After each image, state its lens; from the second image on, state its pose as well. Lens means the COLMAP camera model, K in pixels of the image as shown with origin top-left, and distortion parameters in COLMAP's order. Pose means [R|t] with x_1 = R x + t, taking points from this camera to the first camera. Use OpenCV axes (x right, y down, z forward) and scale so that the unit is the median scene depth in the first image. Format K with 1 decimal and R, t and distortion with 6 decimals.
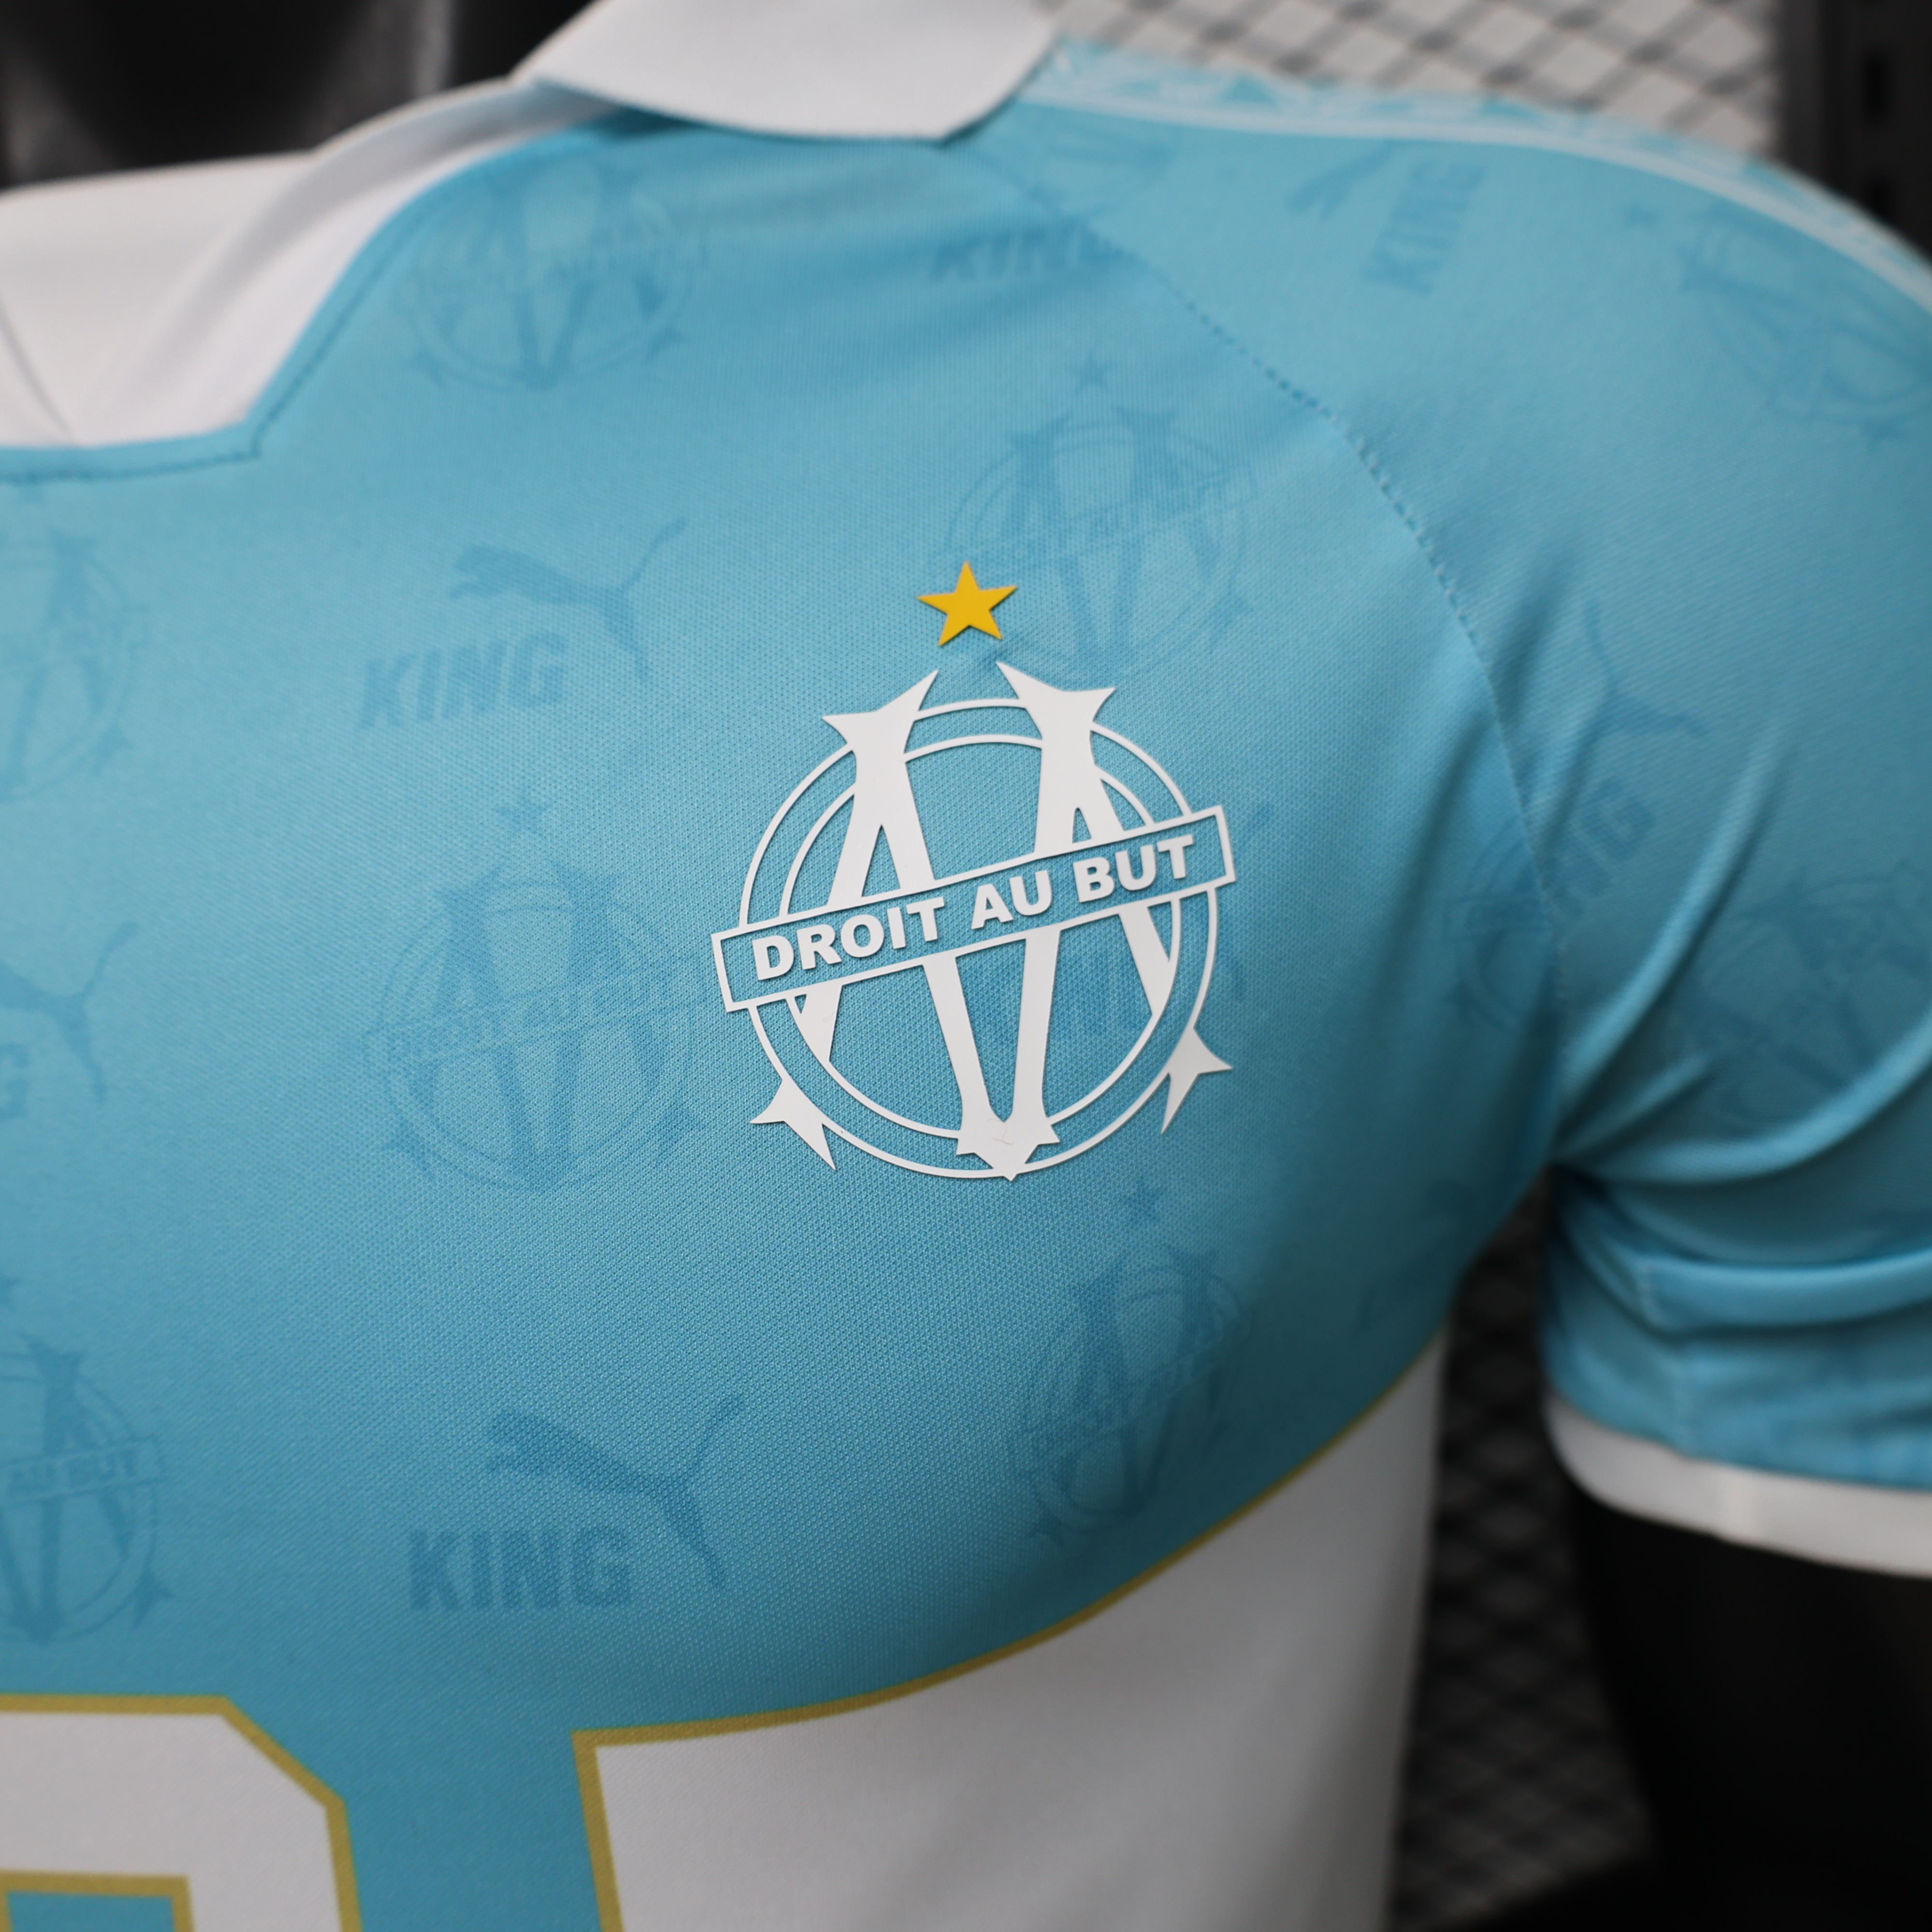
lens RADIAL K [[1967.2, 0, 971.2], [0, 1967.2, 960.9], [0, 0, 1]] dist [-0.003952, 0.000000]
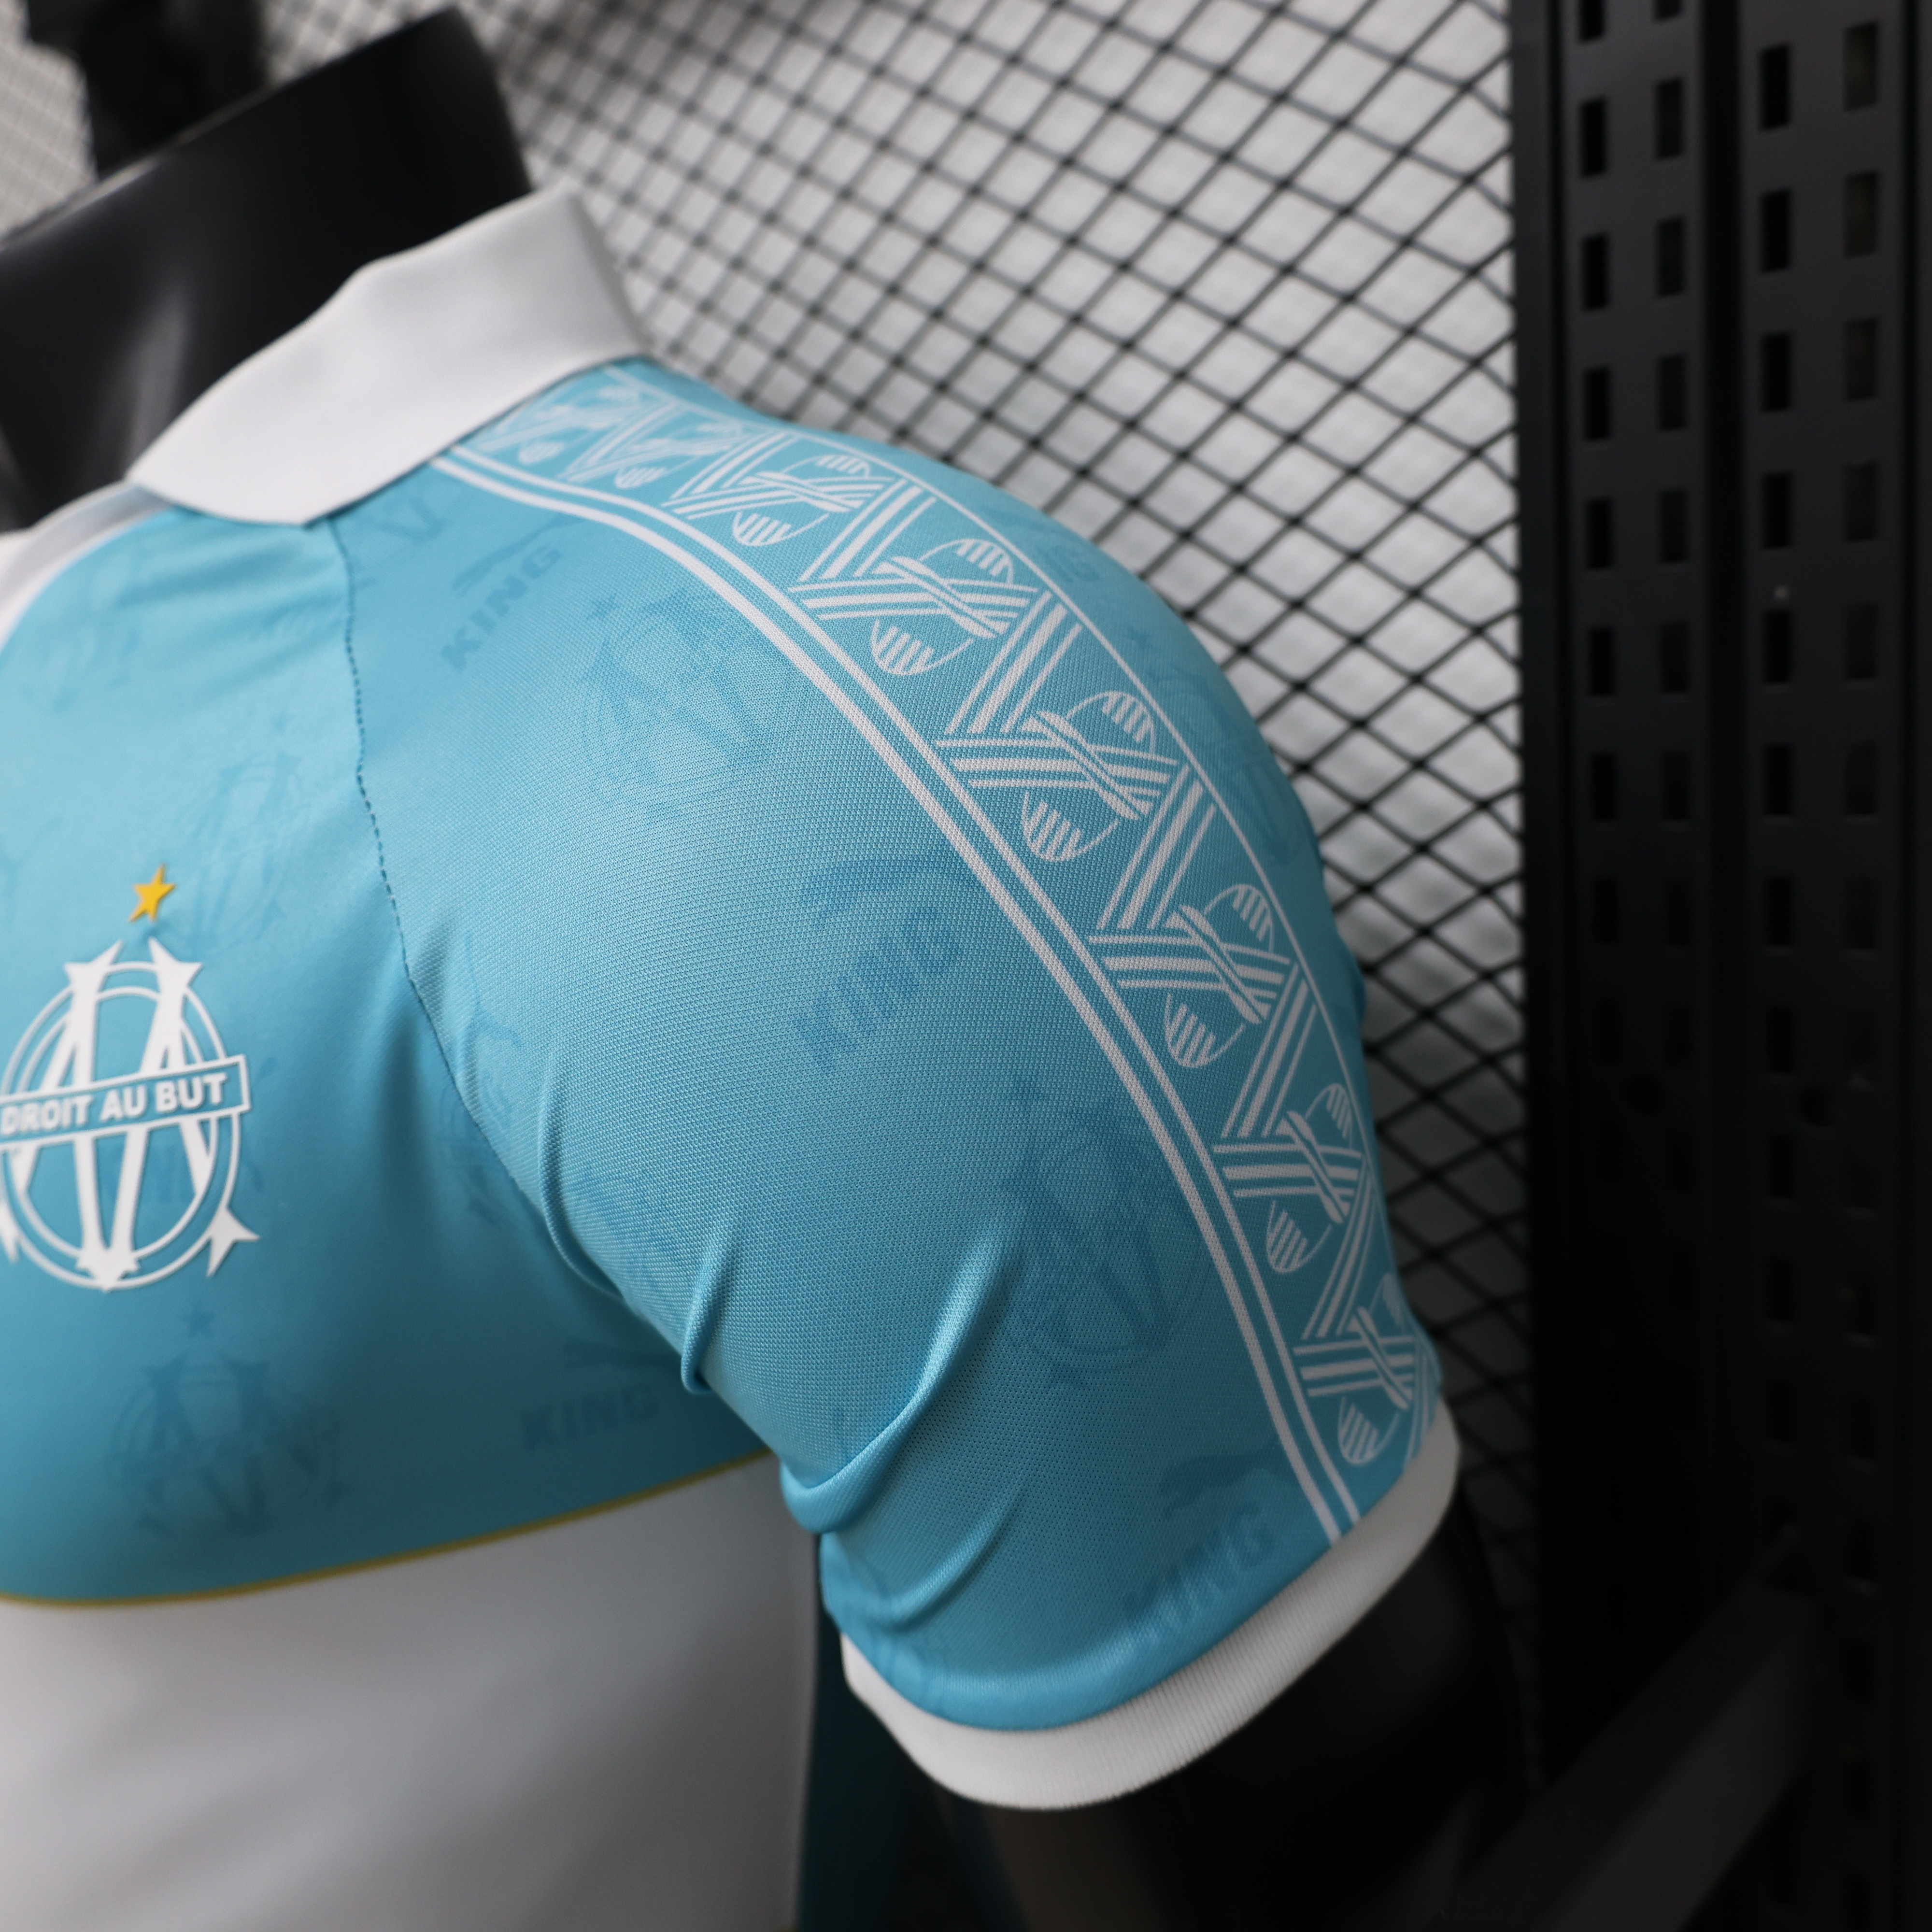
lens RADIAL K [[1967.2, 0, 967.7], [0, 1967.2, 975.8], [0, 0, 1]] dist [-0.003952, 0.000000]
pose [[0.851737, 0.107005, -0.512927, 1.266835], [-0.078889, 0.993955, 0.076358, -0.280748], [0.517997, -0.024573, 0.855029, 0.065278]]
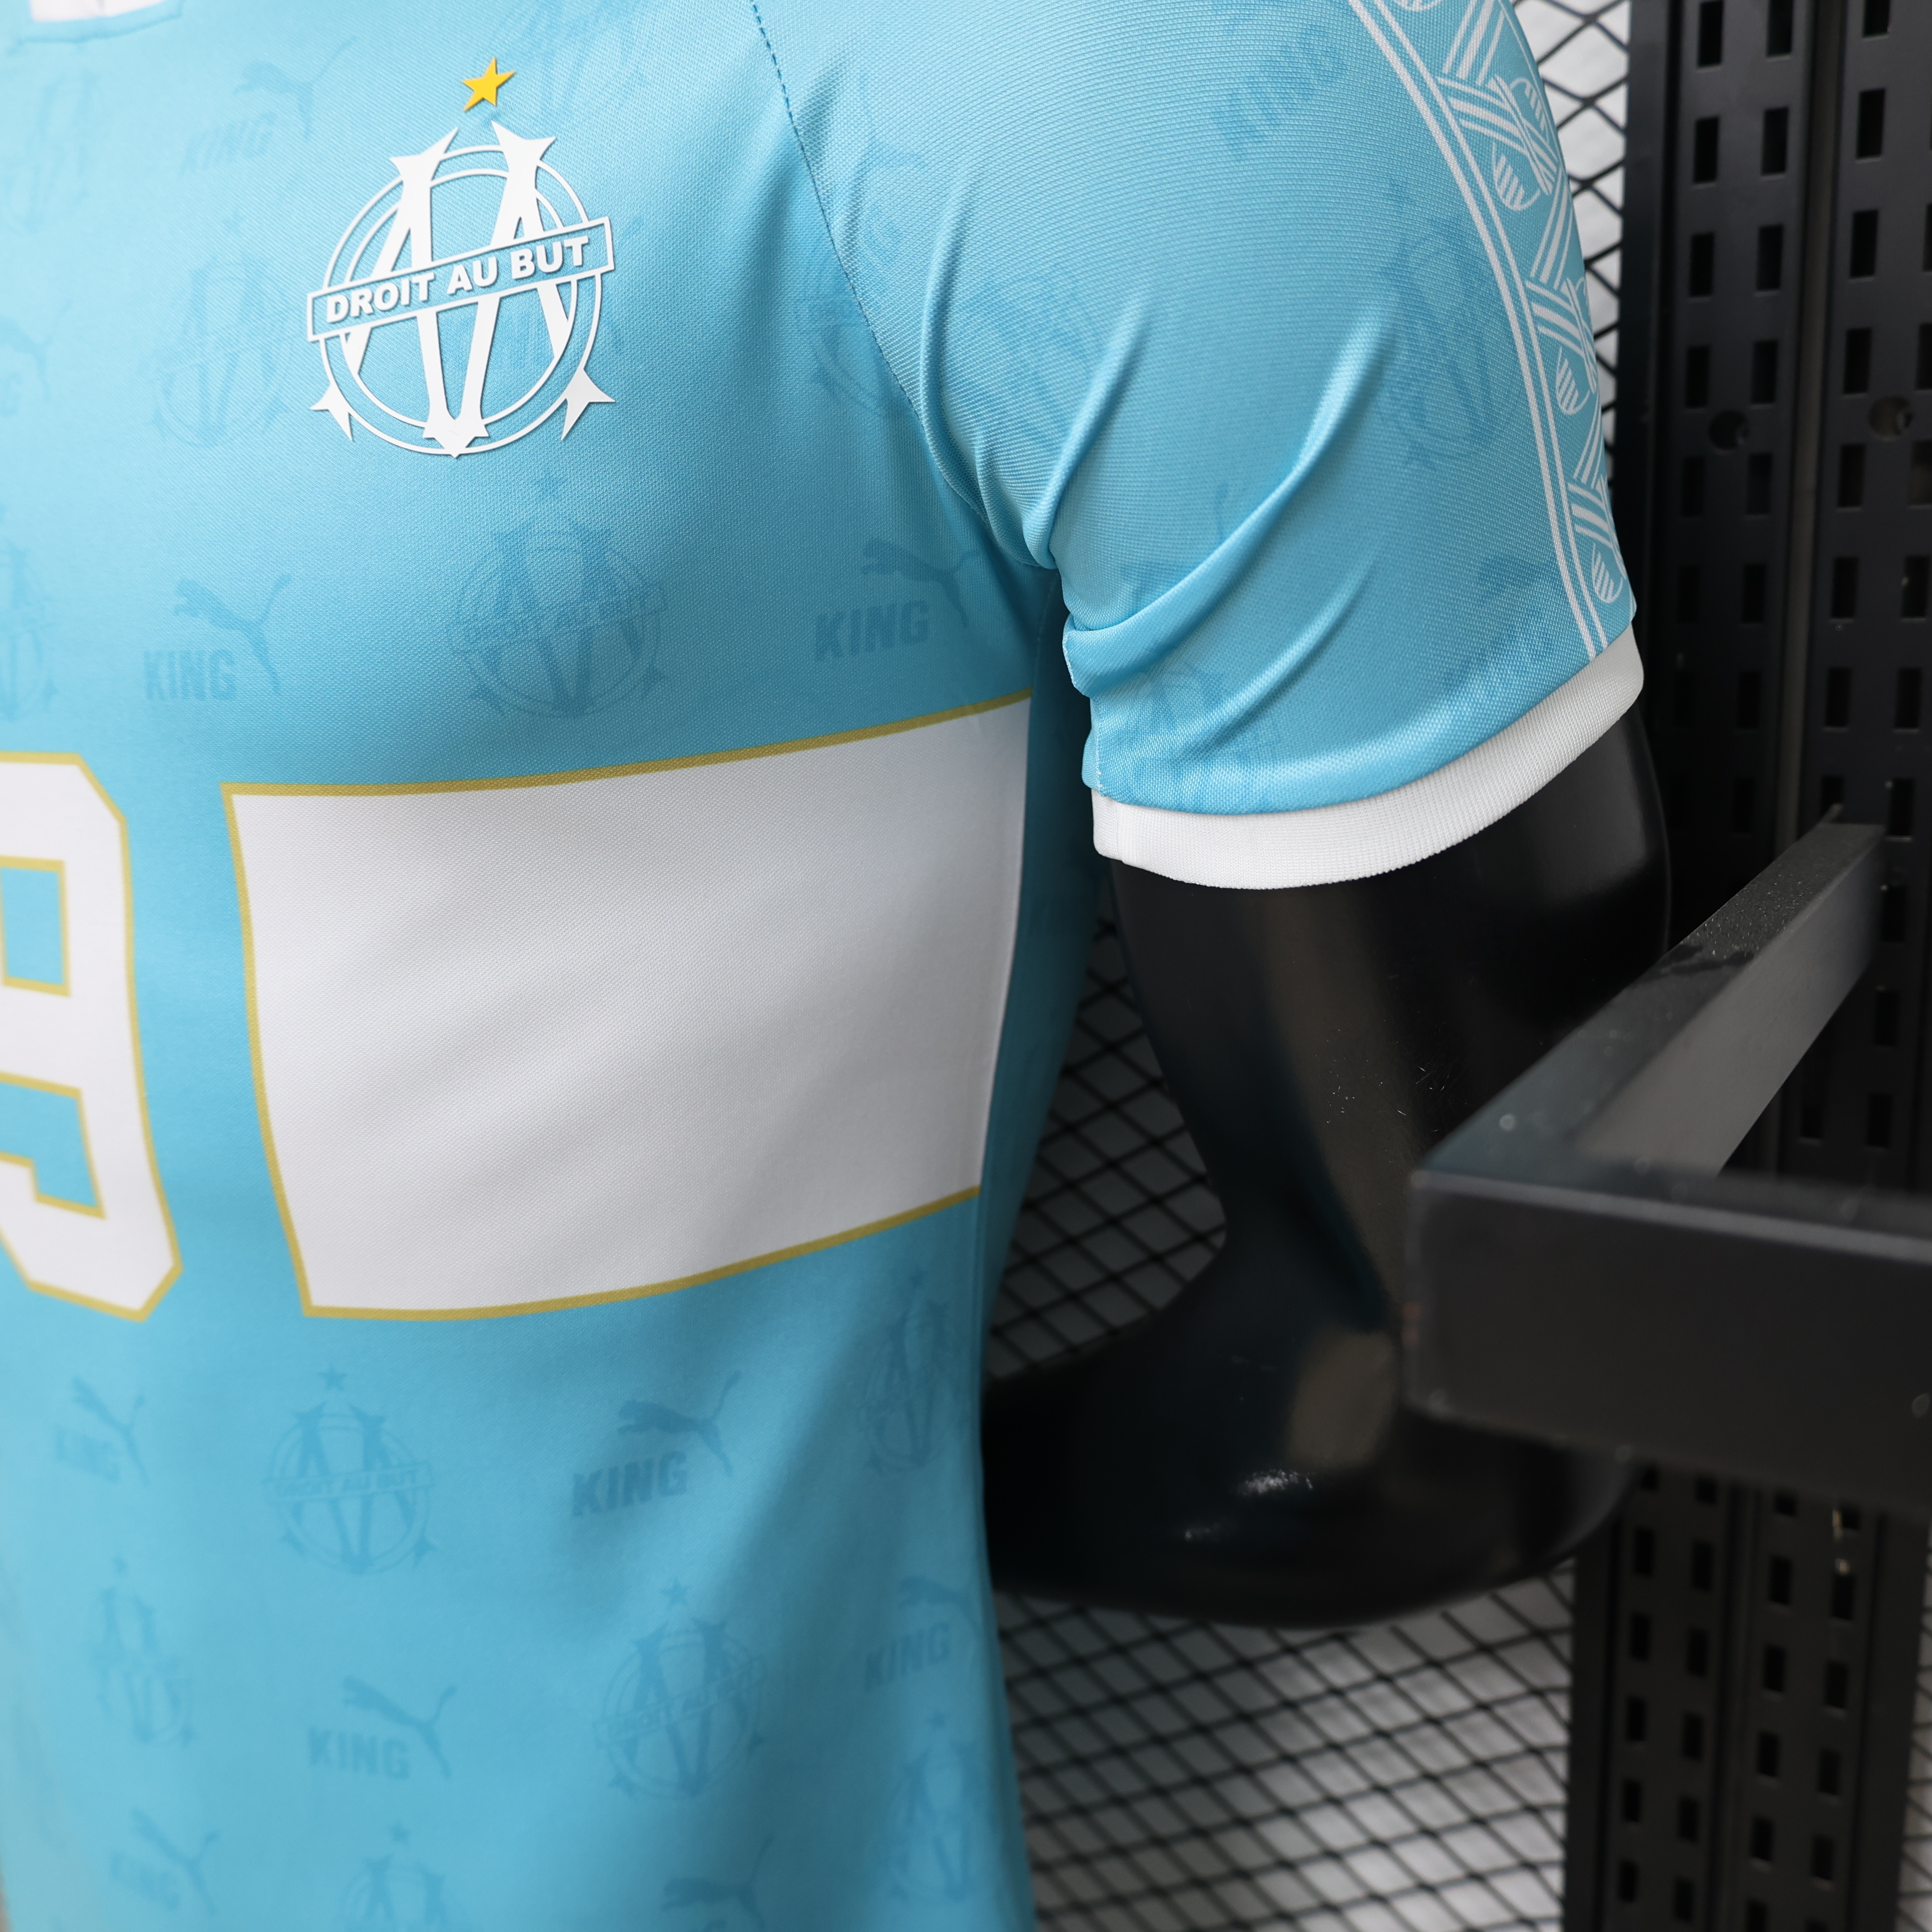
lens RADIAL K [[1967.2, 0, 957.7], [0, 1967.2, 964.9], [0, 0, 1]] dist [-0.003952, 0.000000]
pose [[0.922652, 0.132767, -0.362059, 0.974908], [-0.095581, 0.988303, 0.118836, 0.276059], [0.373601, -0.075038, 0.924549, -0.320051]]
